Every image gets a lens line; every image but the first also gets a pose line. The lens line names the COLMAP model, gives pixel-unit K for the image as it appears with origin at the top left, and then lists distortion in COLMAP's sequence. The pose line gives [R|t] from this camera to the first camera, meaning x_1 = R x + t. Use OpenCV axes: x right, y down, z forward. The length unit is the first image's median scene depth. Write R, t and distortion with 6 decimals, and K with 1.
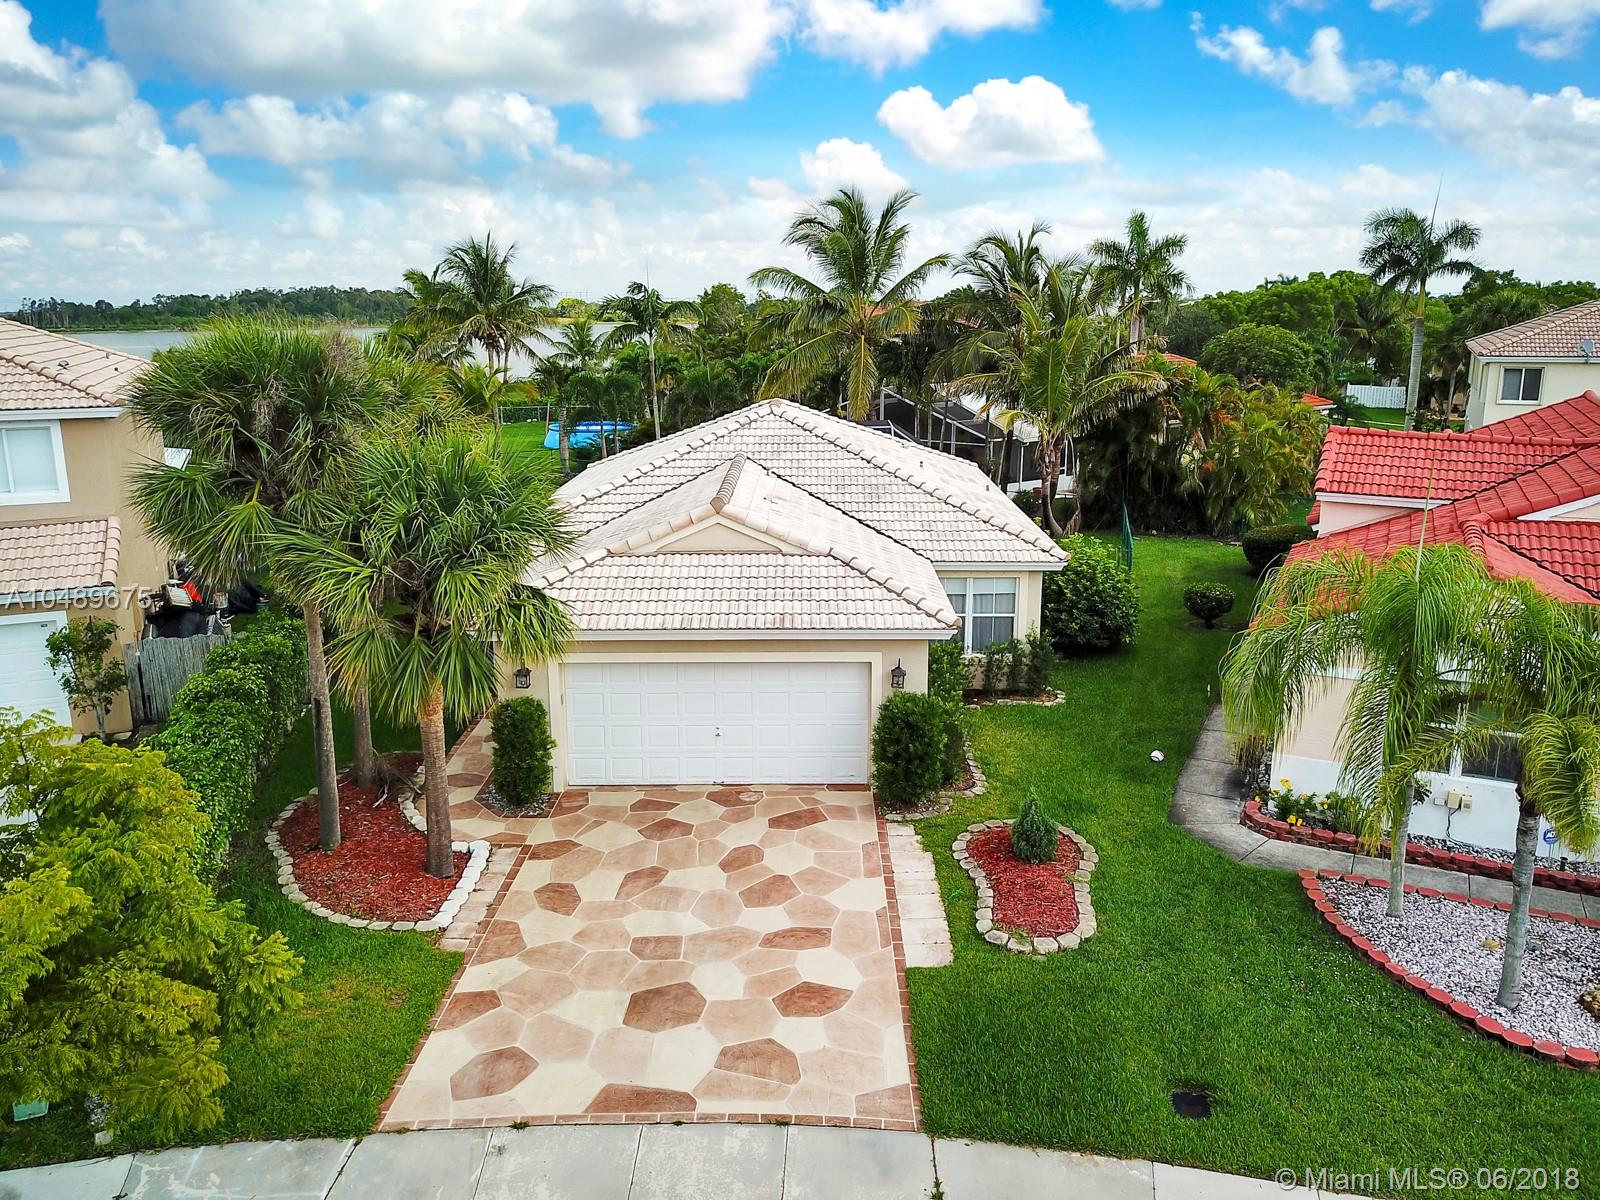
lens RADIAL K [[1237.2, 0, 800.0], [0, 1237.2, 600.0], [0, 0, 1]] dist [0.004342, -0.000266]
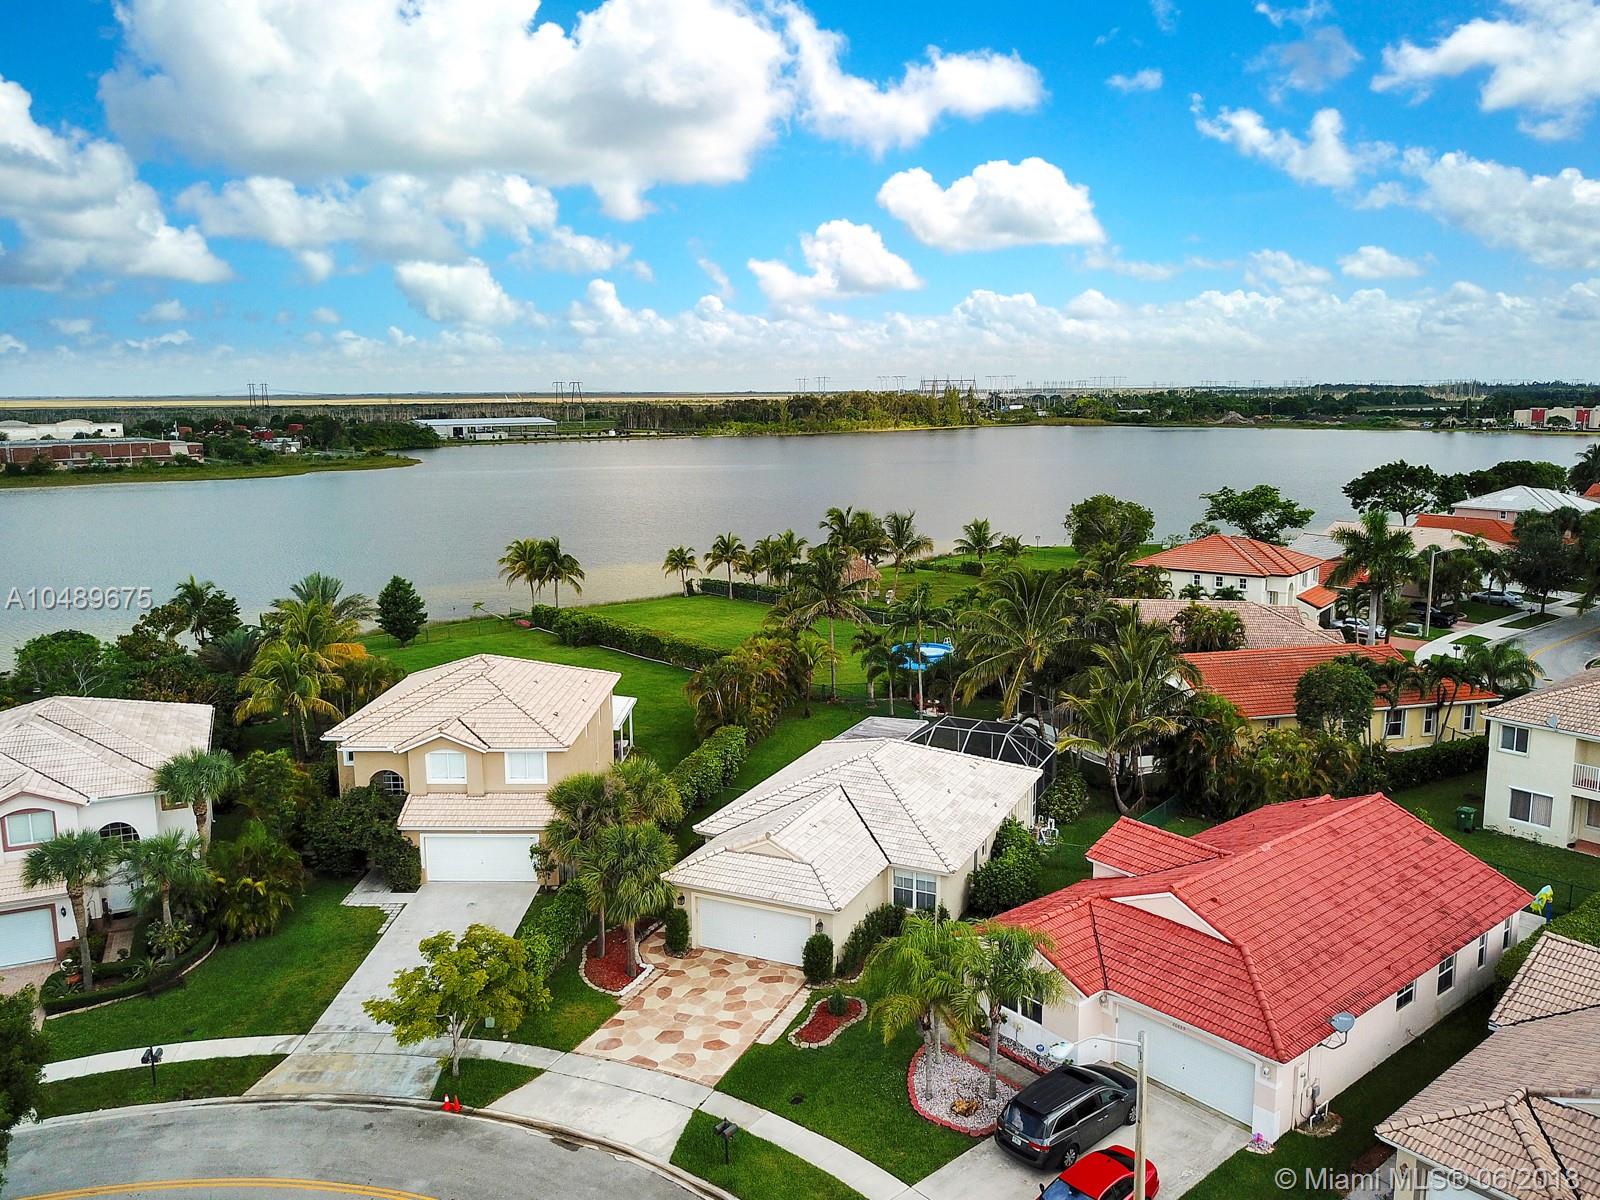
lens RADIAL K [[1248.4, 0, 791.3], [0, 1248.4, 599.2], [0, 0, 1]] dist [0.005305, -0.001678]
pose [[0.912233, 0.067284, -0.404108, 1.060307], [-0.093026, 0.994674, -0.044384, -0.499765], [0.398969, 0.078081, 0.913634, -1.396866]]
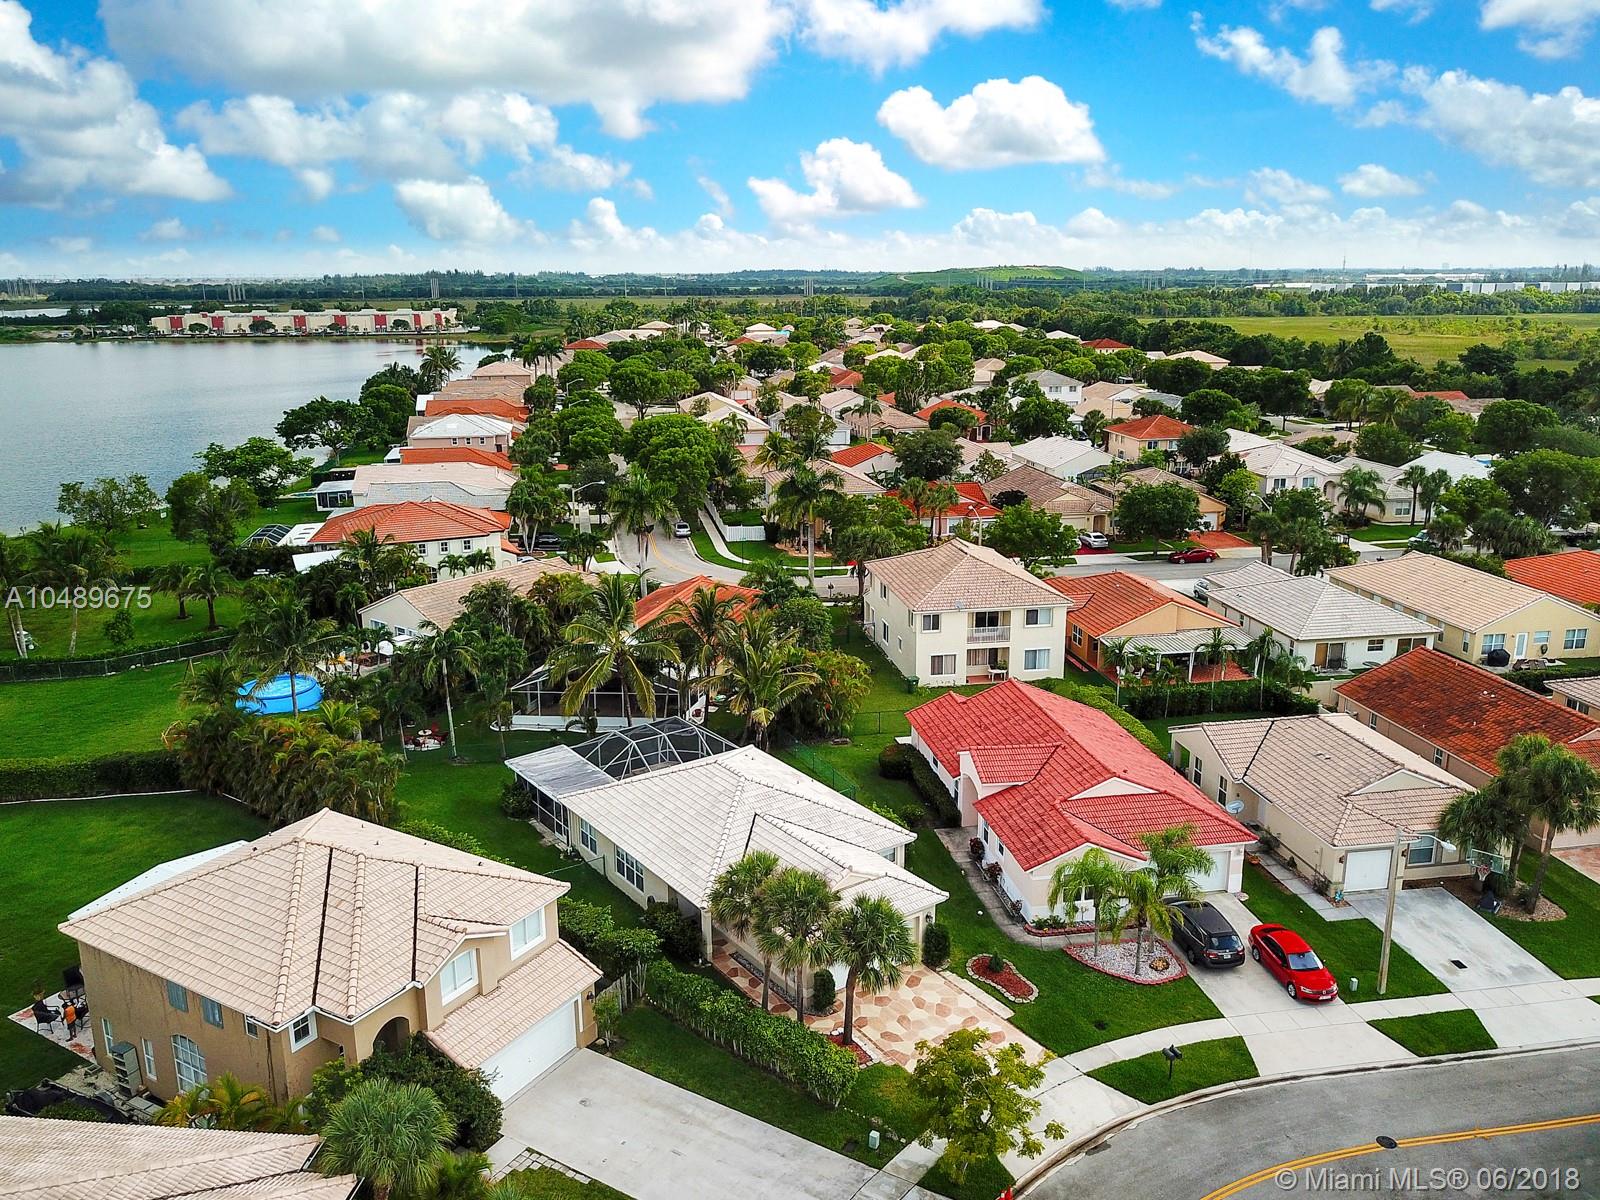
lens RADIAL K [[1248.4, 0, 791.3], [0, 1248.4, 599.2], [0, 0, 1]] dist [0.005305, -0.001678]
pose [[0.810892, -0.153990, 0.564572, -1.800964], [0.143454, 0.987628, 0.063339, -0.951652], [-0.567341, 0.029629, 0.822950, -1.255801]]
